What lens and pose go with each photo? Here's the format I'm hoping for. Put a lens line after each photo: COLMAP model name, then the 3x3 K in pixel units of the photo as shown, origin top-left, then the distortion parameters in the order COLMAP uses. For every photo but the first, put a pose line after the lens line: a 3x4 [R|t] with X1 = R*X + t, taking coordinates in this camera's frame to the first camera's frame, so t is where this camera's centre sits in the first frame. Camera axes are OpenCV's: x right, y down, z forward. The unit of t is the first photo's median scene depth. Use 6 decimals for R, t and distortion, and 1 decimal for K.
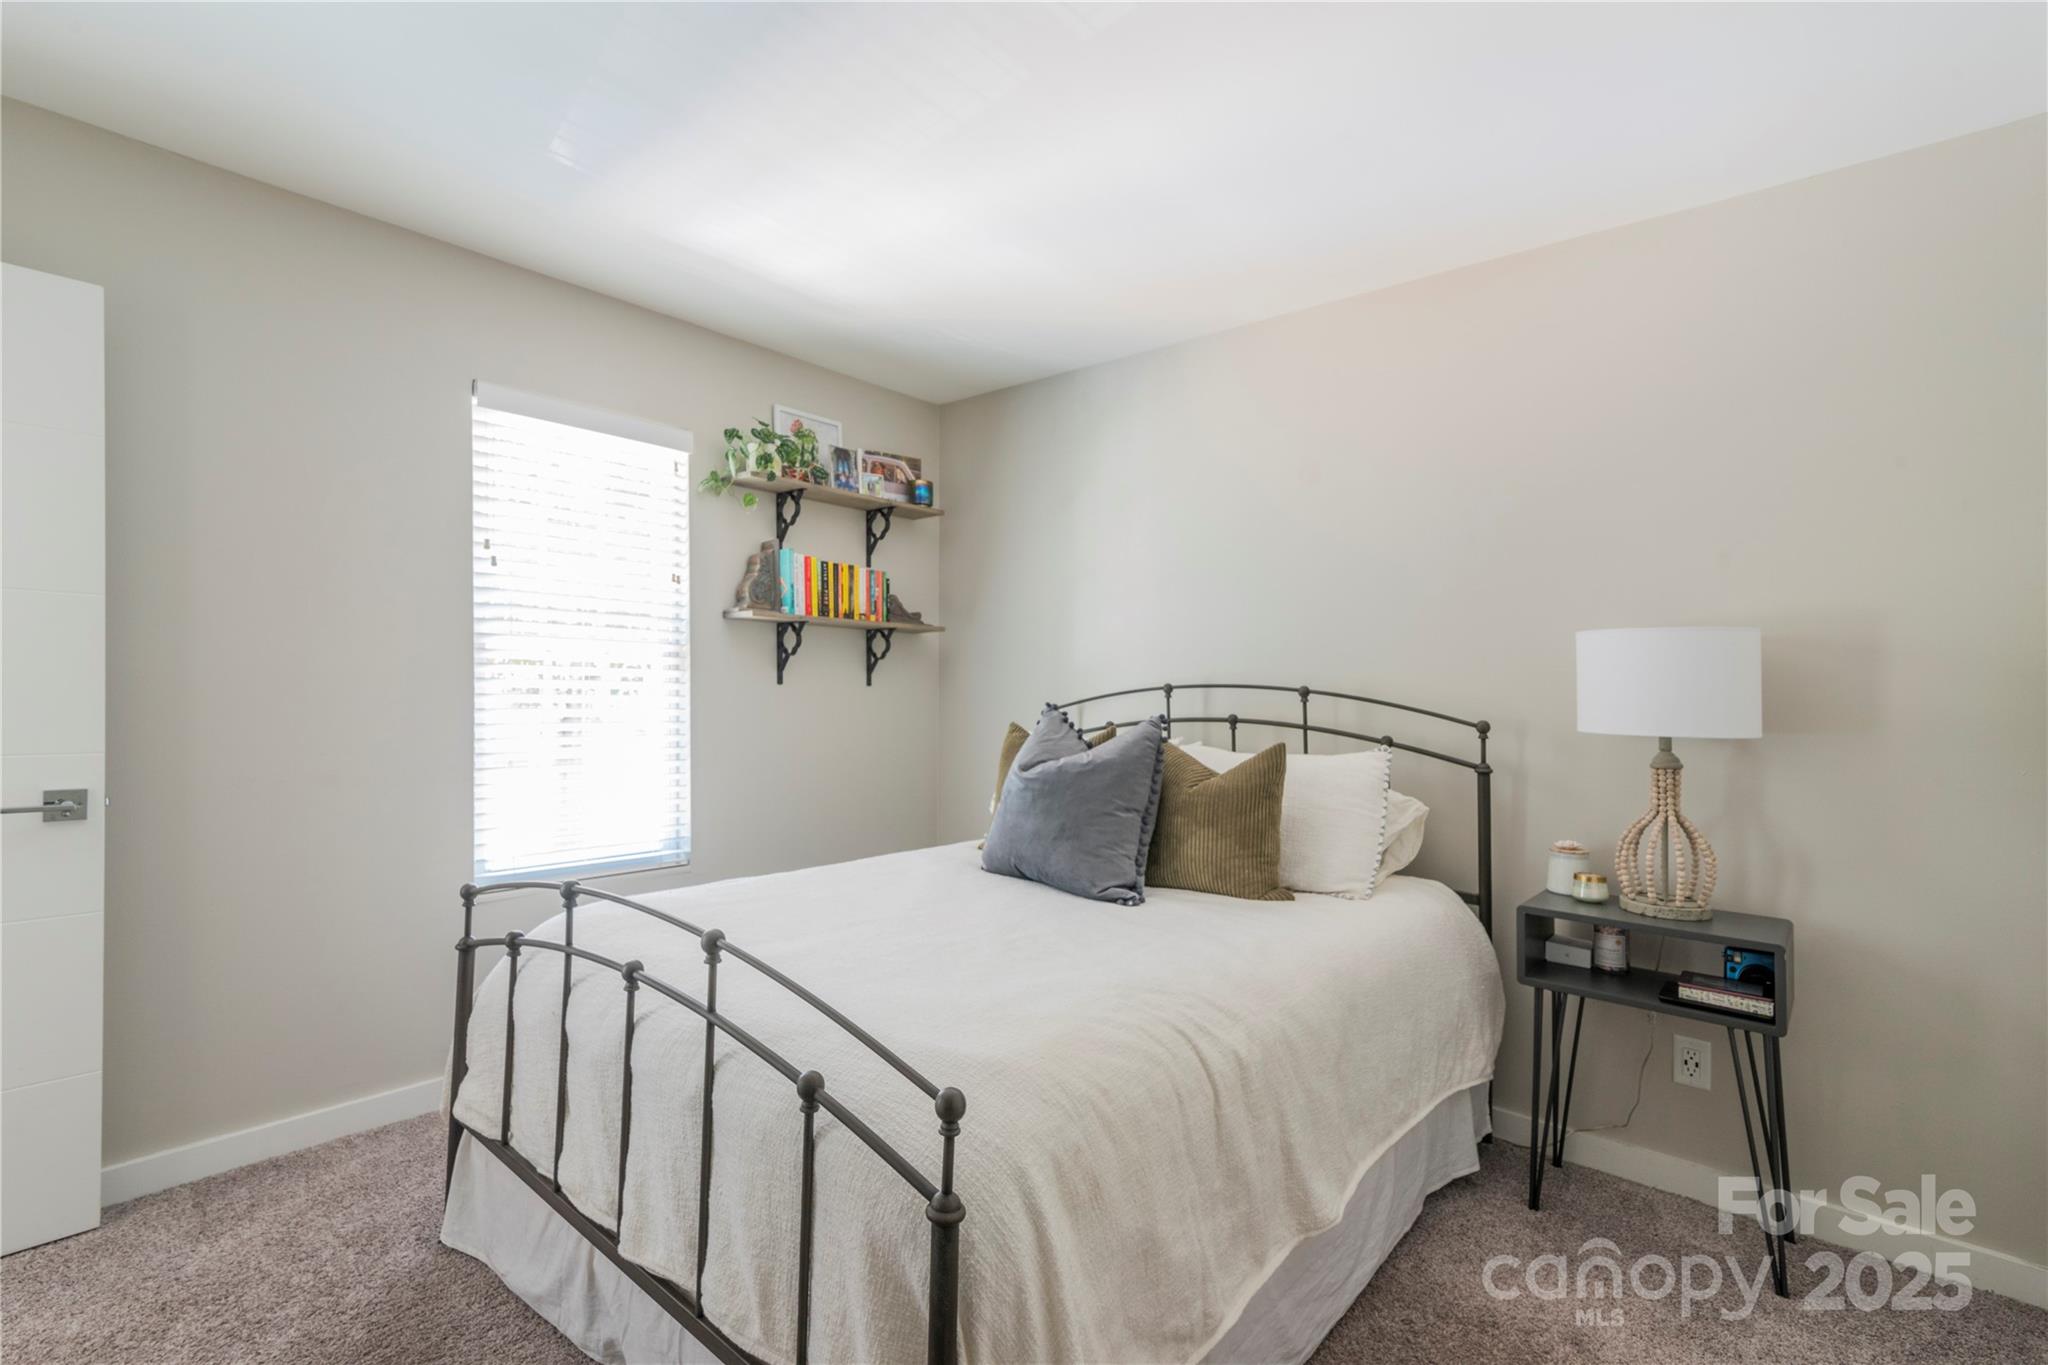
lens RADIAL K [[933.4, 0, 1016.9], [0, 933.4, 677.7], [0, 0, 1]] dist [0.010277, 0.000130]
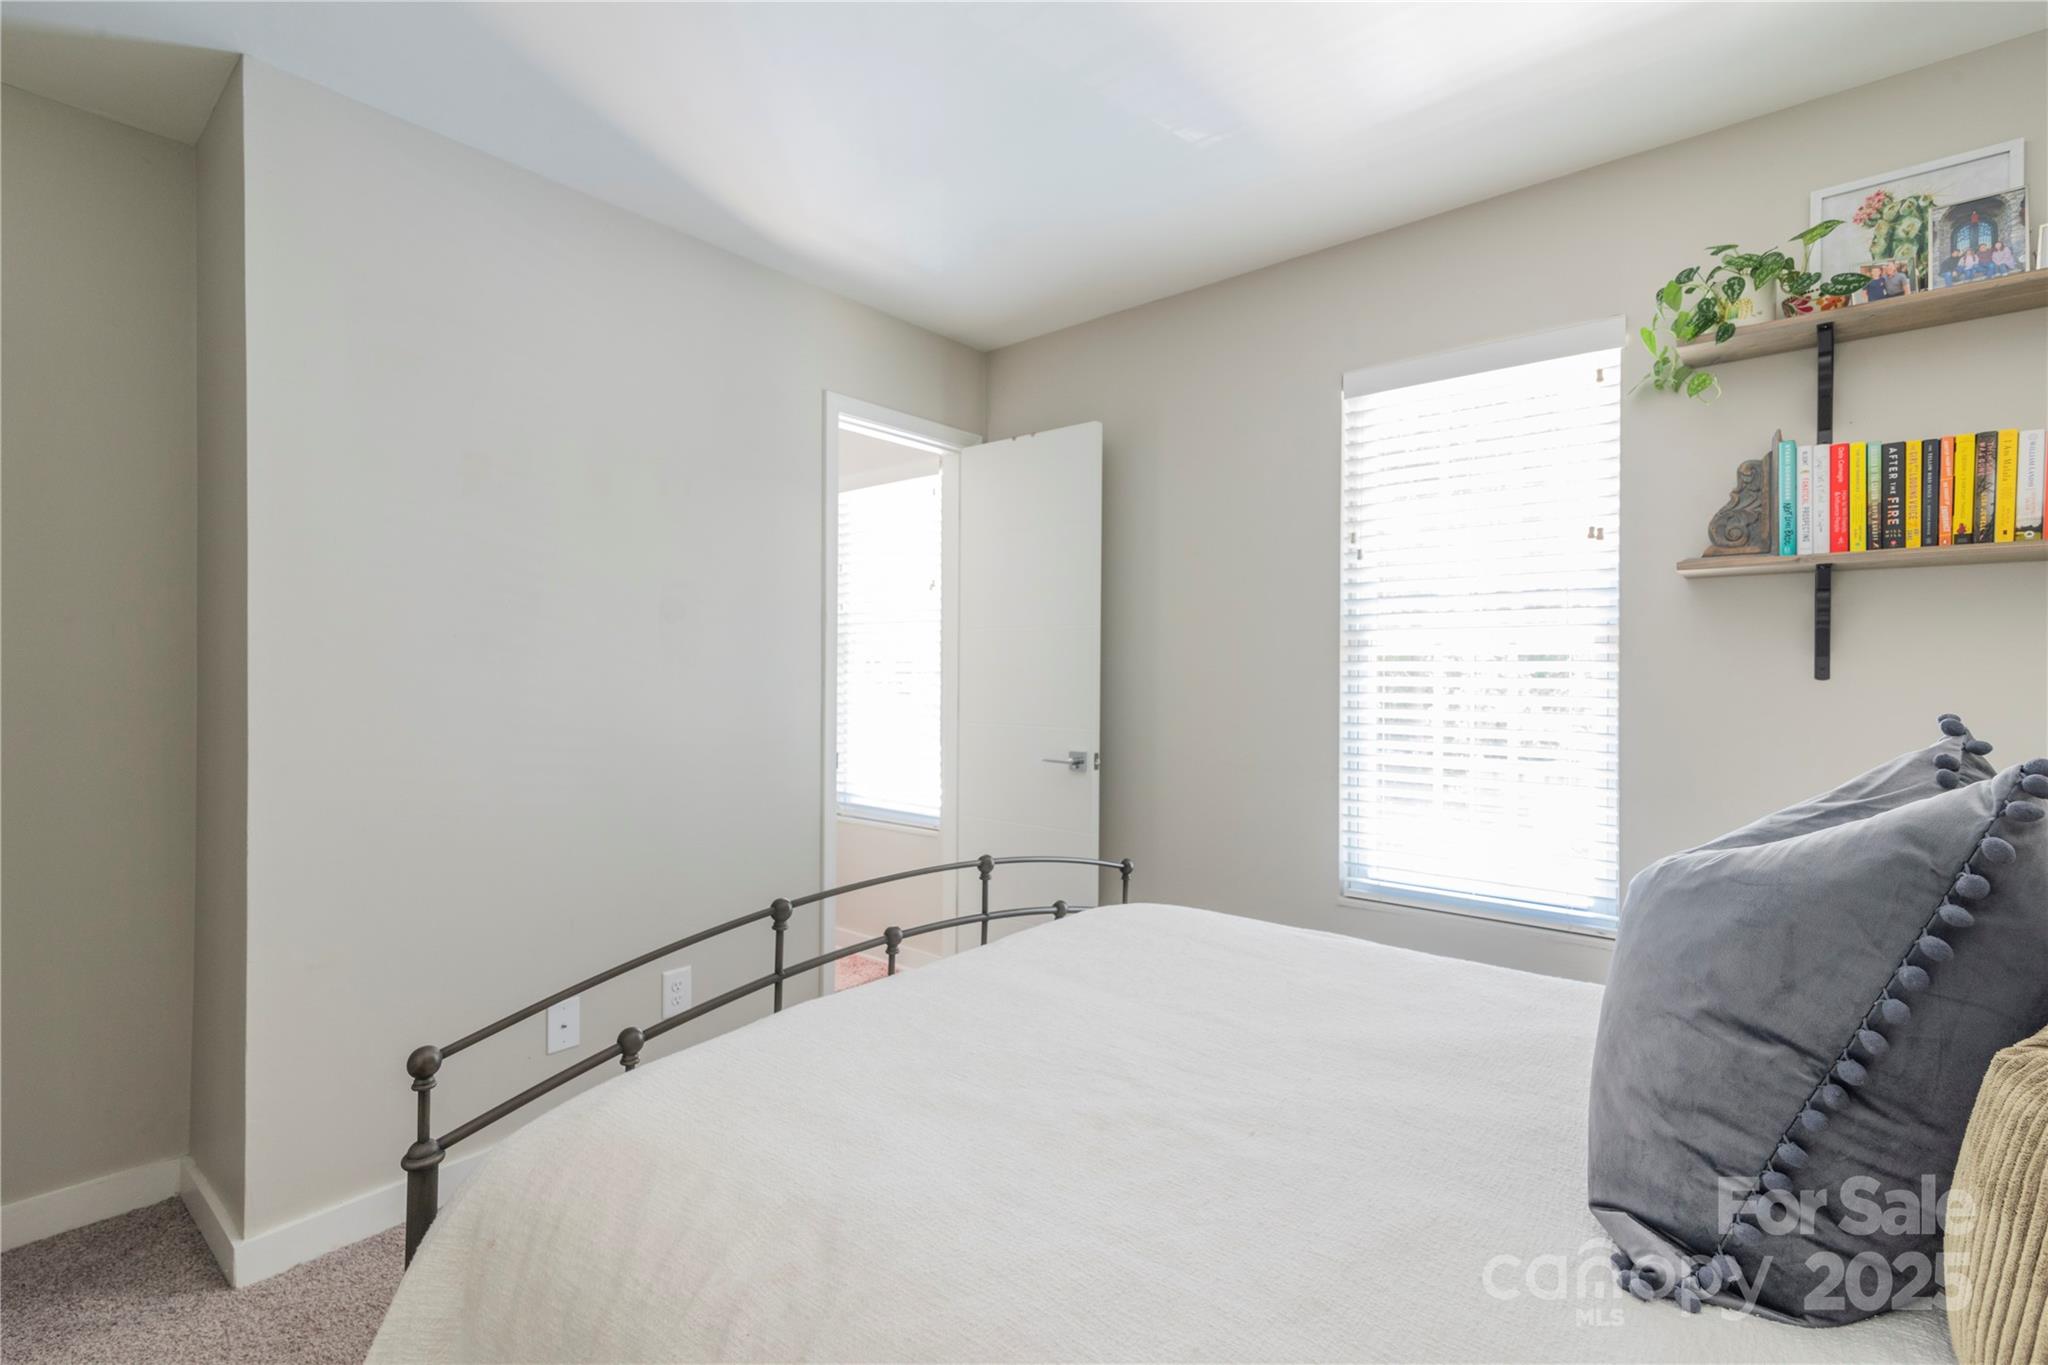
lens RADIAL K [[933.4, 0, 1016.9], [0, 933.4, 677.7], [0, 0, 1]] dist [0.010277, 0.000130]
pose [[0.022892, -0.020909, -0.999519, 0.331057], [0.001136, 0.999781, -0.020889, 0.018064], [0.999737, -0.000657, 0.022910, 0.541303]]
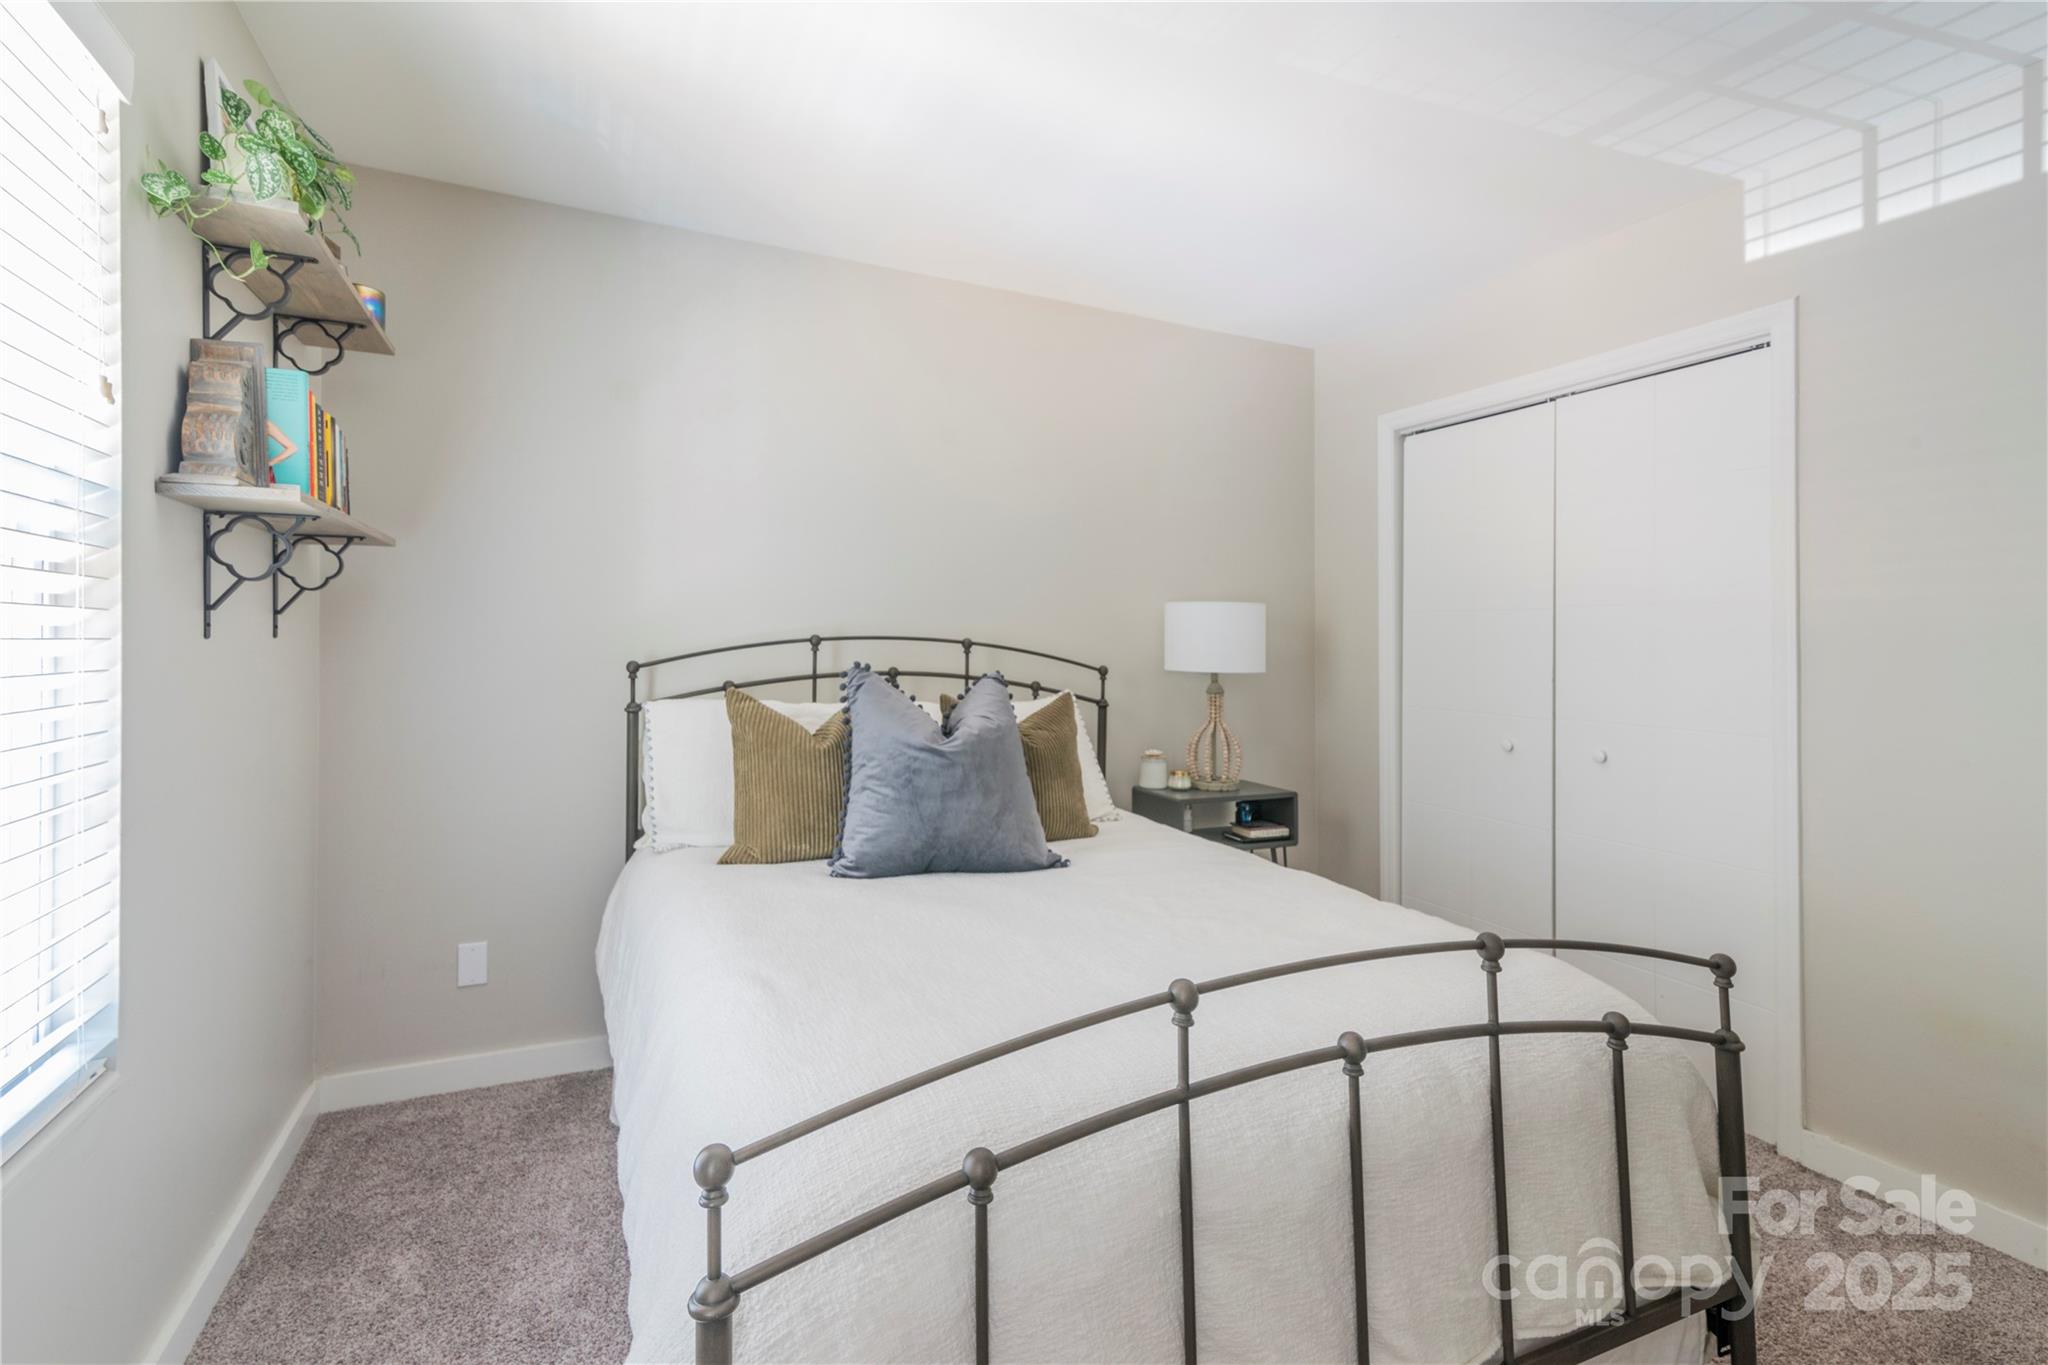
lens RADIAL K [[937.6, 0, 1045.1], [0, 937.6, 603.1], [0, 0, 1]] dist [-0.001772, -0.000009]
pose [[0.404399, 0.025954, 0.914214, -0.573625], [-0.019364, 0.999616, -0.019813, -0.010644], [-0.914378, -0.009691, 0.404746, 0.441627]]
